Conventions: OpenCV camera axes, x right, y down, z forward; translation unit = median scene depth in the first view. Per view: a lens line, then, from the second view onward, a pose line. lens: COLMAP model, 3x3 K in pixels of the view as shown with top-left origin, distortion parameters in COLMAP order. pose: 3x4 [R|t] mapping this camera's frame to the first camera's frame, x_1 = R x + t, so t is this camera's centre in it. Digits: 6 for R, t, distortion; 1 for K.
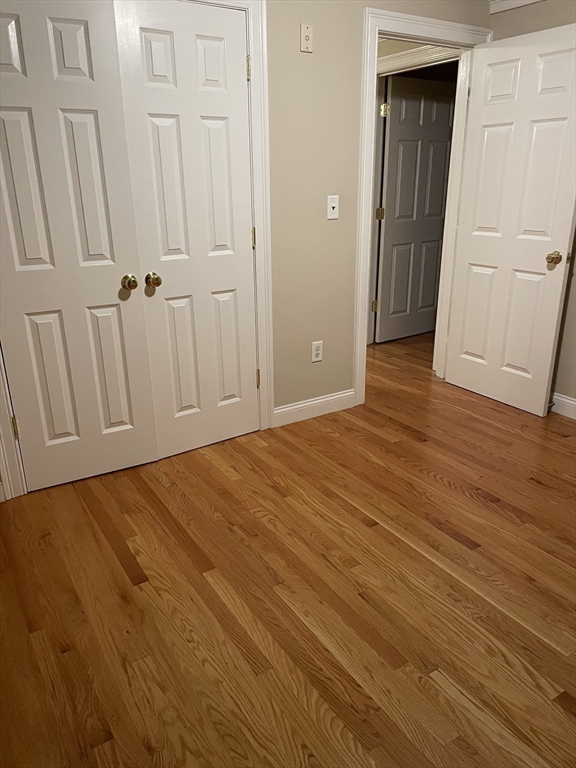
lens RADIAL K [[573.7, 0, 288.0], [0, 573.7, 384.0], [0, 0, 1]] dist [0.059922, -0.102885]
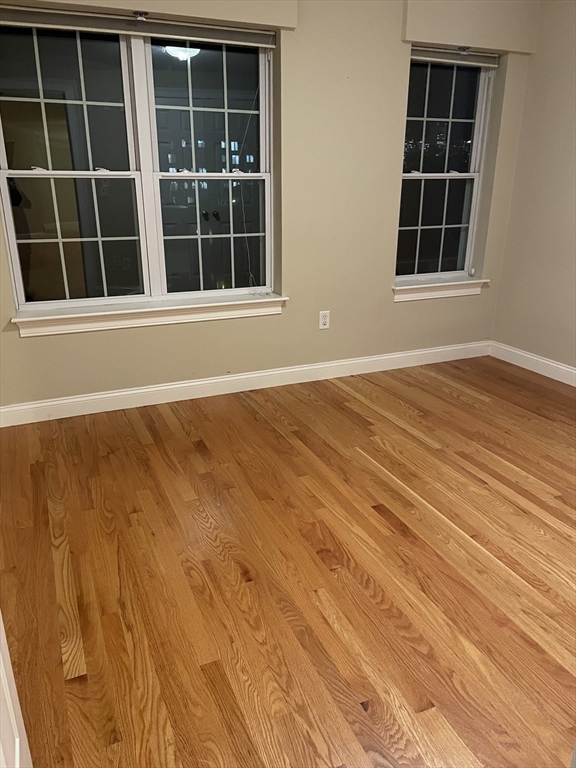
lens RADIAL K [[564.4, 0, 288.1], [0, 564.4, 358.8], [0, 0, 1]] dist [0.089829, -0.000885]
pose [[-0.985860, -0.060944, 0.156094, 0.331034], [0.049885, 0.782543, 0.620595, -0.590199], [-0.159972, 0.619606, -0.768438, 1.634979]]
